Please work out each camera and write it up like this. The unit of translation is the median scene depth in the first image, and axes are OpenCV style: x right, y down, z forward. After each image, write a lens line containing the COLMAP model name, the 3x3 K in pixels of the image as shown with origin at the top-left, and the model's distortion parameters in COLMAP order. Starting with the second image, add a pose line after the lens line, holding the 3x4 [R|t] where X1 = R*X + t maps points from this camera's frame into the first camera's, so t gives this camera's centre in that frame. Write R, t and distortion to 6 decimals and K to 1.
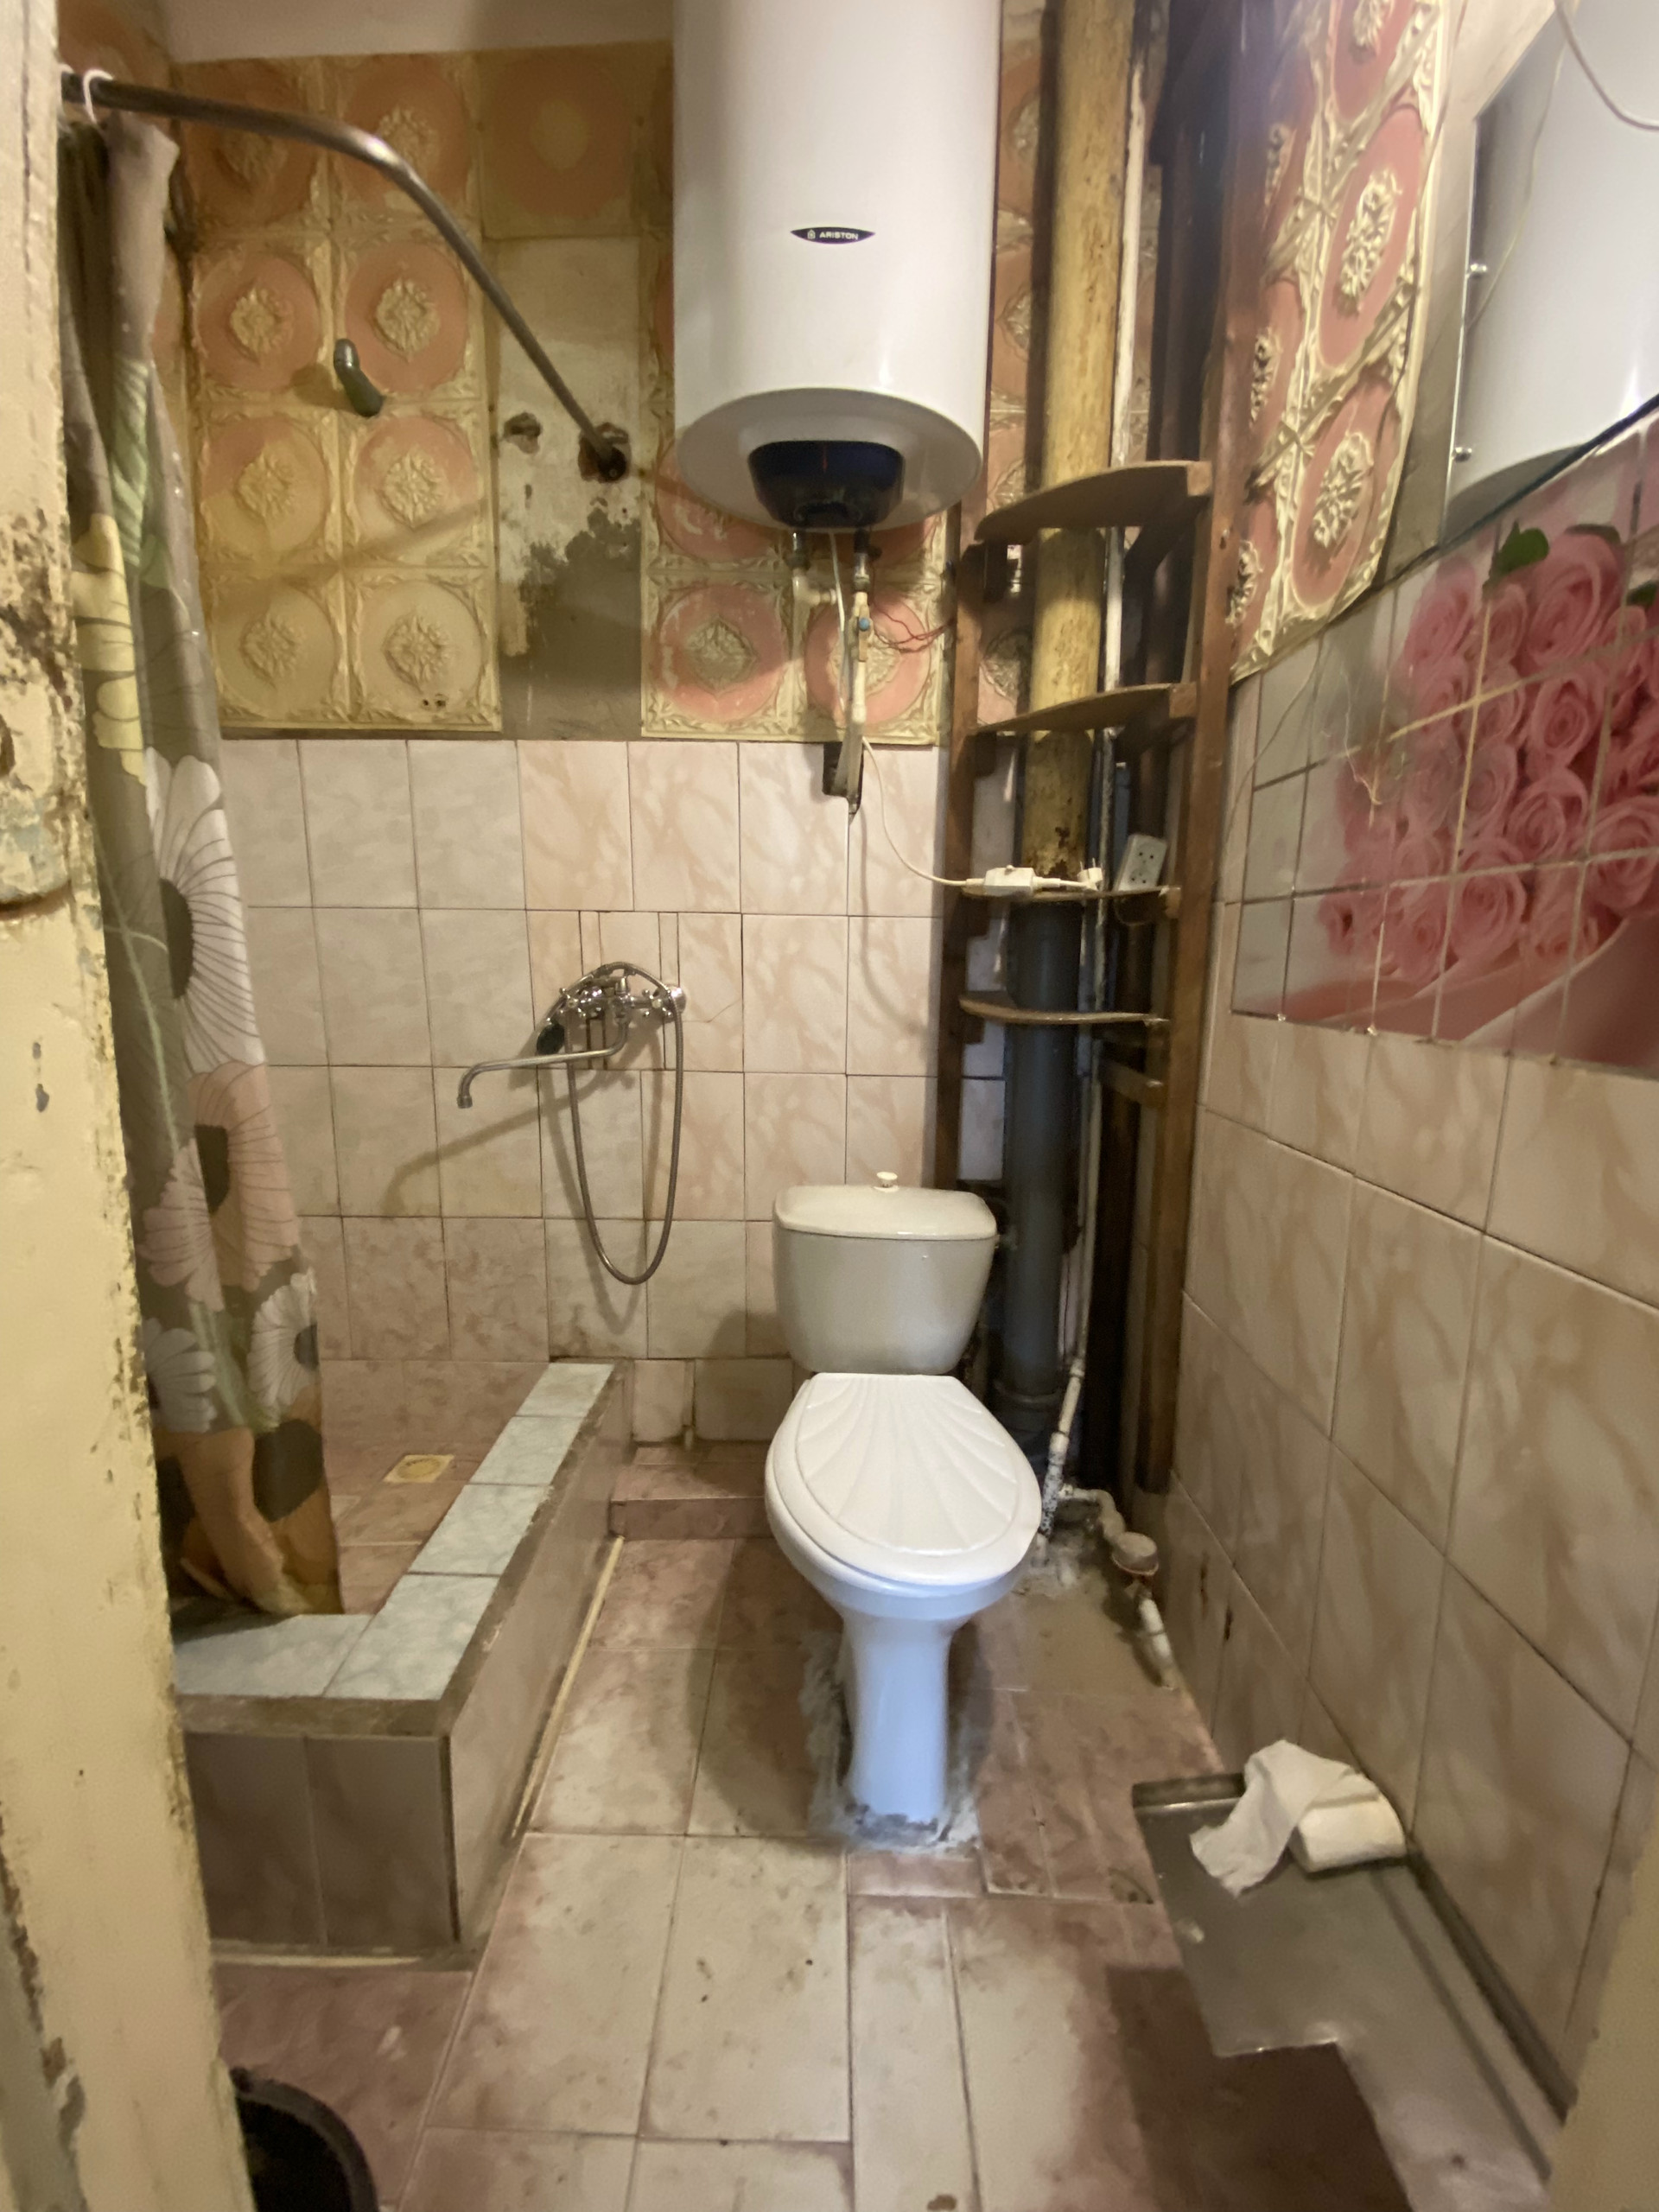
lens RADIAL K [[907.2, 0, 831.9], [0, 907.2, 1102.6], [0, 0, 1]] dist [0.018596, -0.019765]
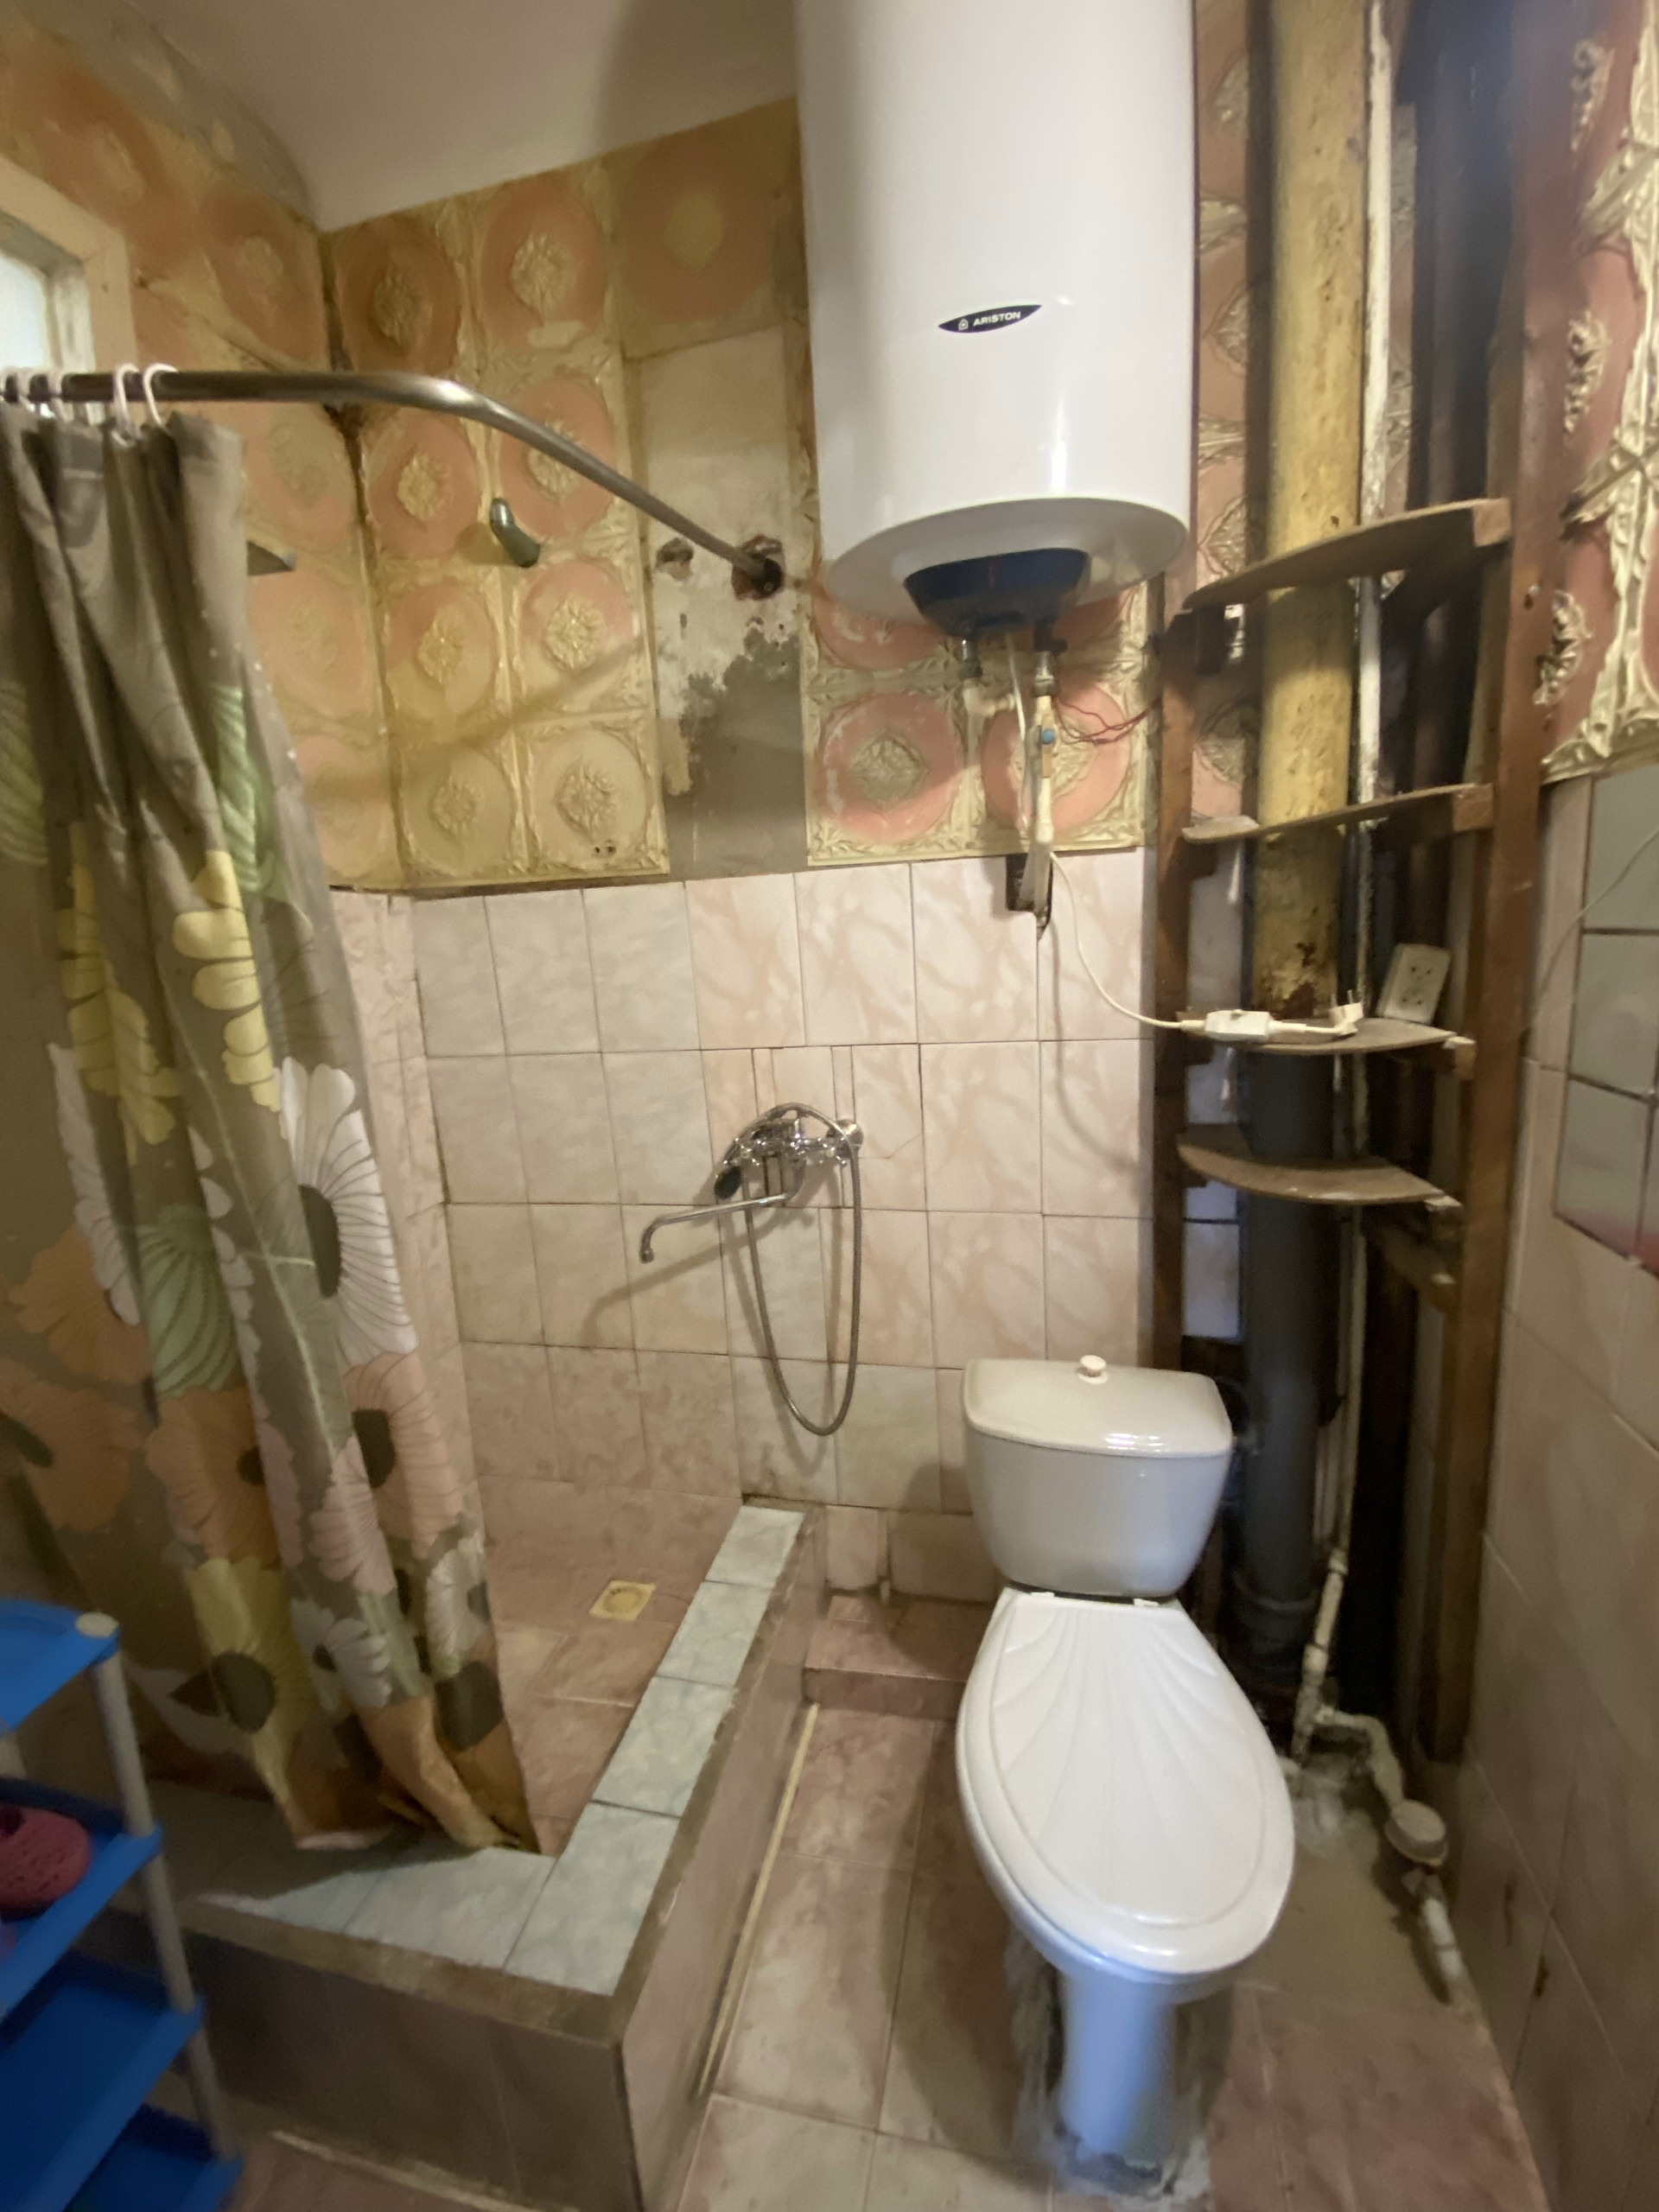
lens RADIAL K [[907.2, 0, 831.9], [0, 907.2, 1102.6], [0, 0, 1]] dist [0.018596, -0.019765]
pose [[0.972501, -0.026620, -0.231371, 0.025748], [0.032572, 0.999229, 0.021942, -0.197129], [0.230608, -0.028875, 0.972618, 0.103371]]
